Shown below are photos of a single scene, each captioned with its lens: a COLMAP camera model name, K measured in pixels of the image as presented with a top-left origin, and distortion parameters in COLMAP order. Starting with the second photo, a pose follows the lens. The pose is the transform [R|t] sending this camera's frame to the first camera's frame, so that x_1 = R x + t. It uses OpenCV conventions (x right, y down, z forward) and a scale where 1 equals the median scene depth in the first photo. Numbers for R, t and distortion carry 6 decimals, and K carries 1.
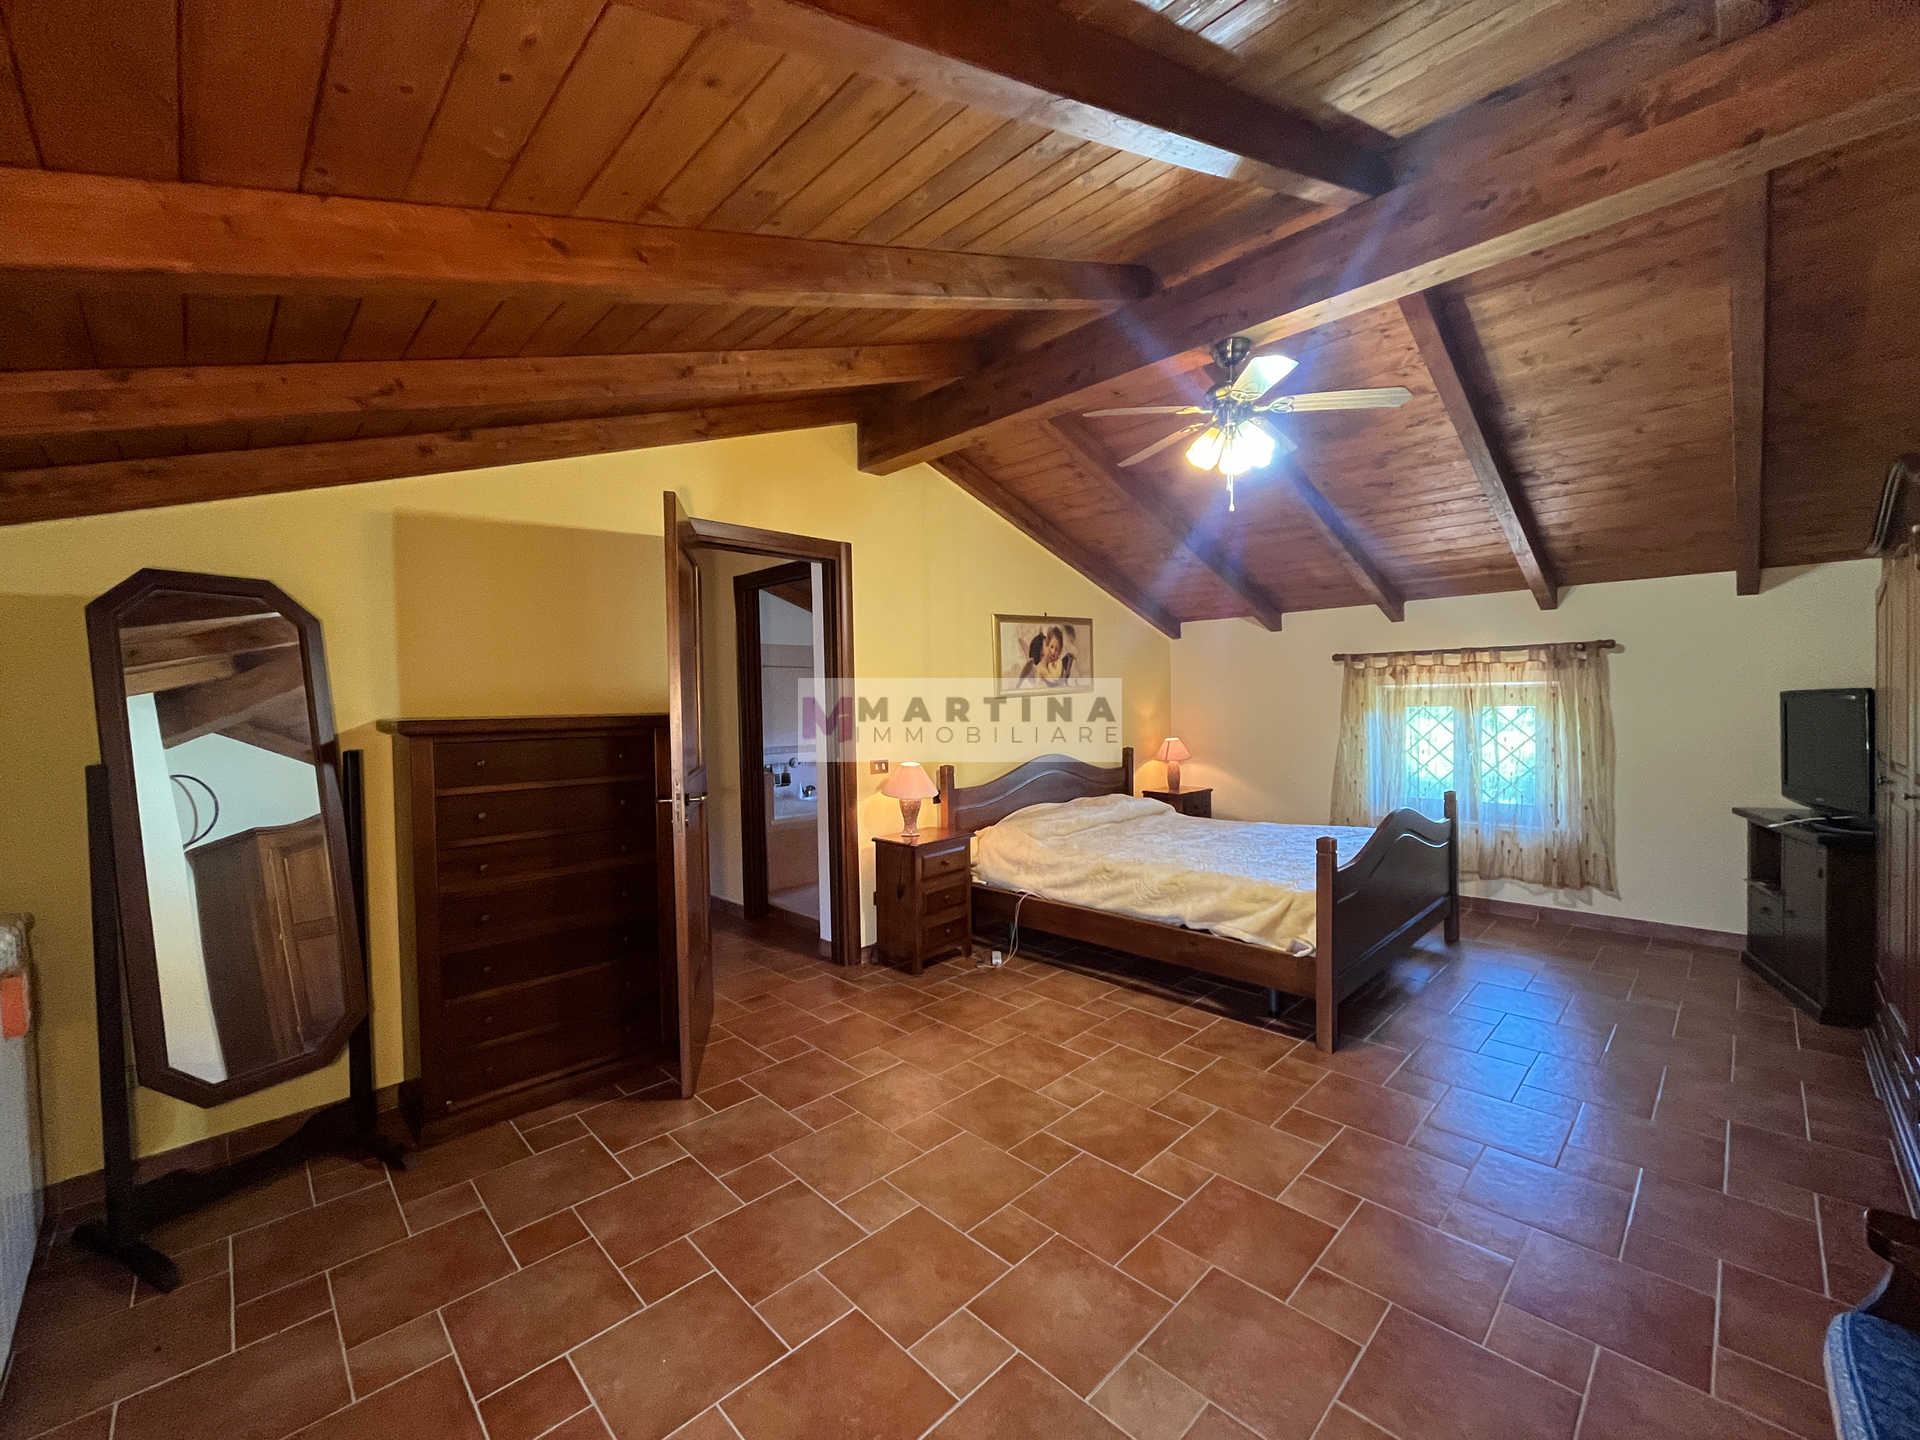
lens RADIAL K [[776.0, 0, 960.0], [0, 776.0, 720.0], [0, 0, 1]] dist [0.000819, -0.000079]
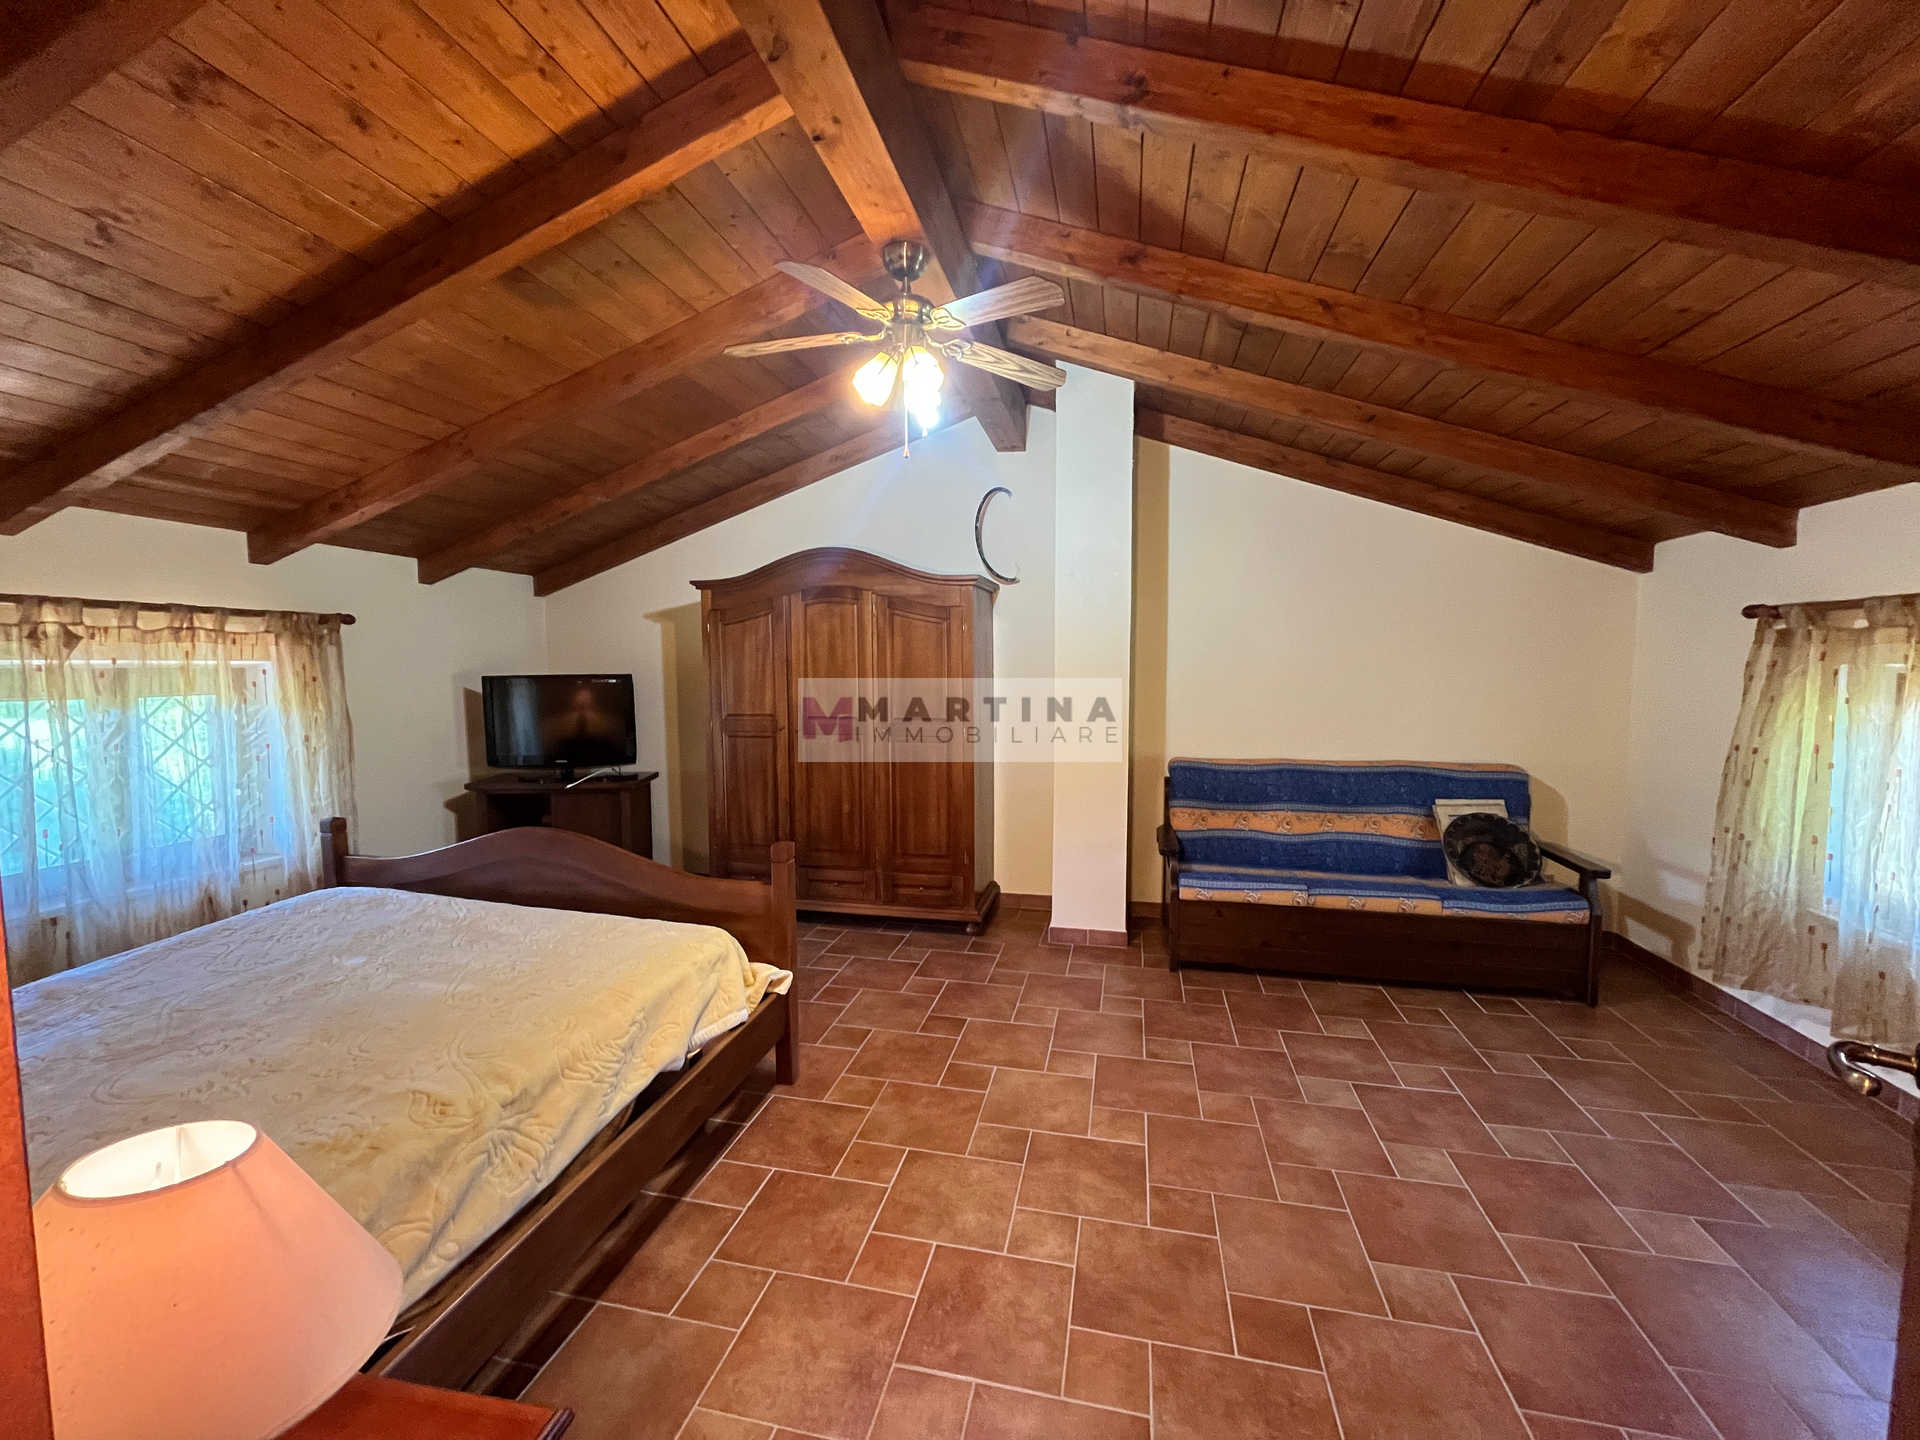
lens RADIAL K [[776.0, 0, 960.0], [0, 776.0, 720.0], [0, 0, 1]] dist [0.000819, -0.000079]
pose [[-0.550315, -0.046136, 0.833682, -0.332788], [0.026341, 0.997016, 0.072562, -0.041551], [-0.834542, 0.061892, -0.547457, 1.214768]]
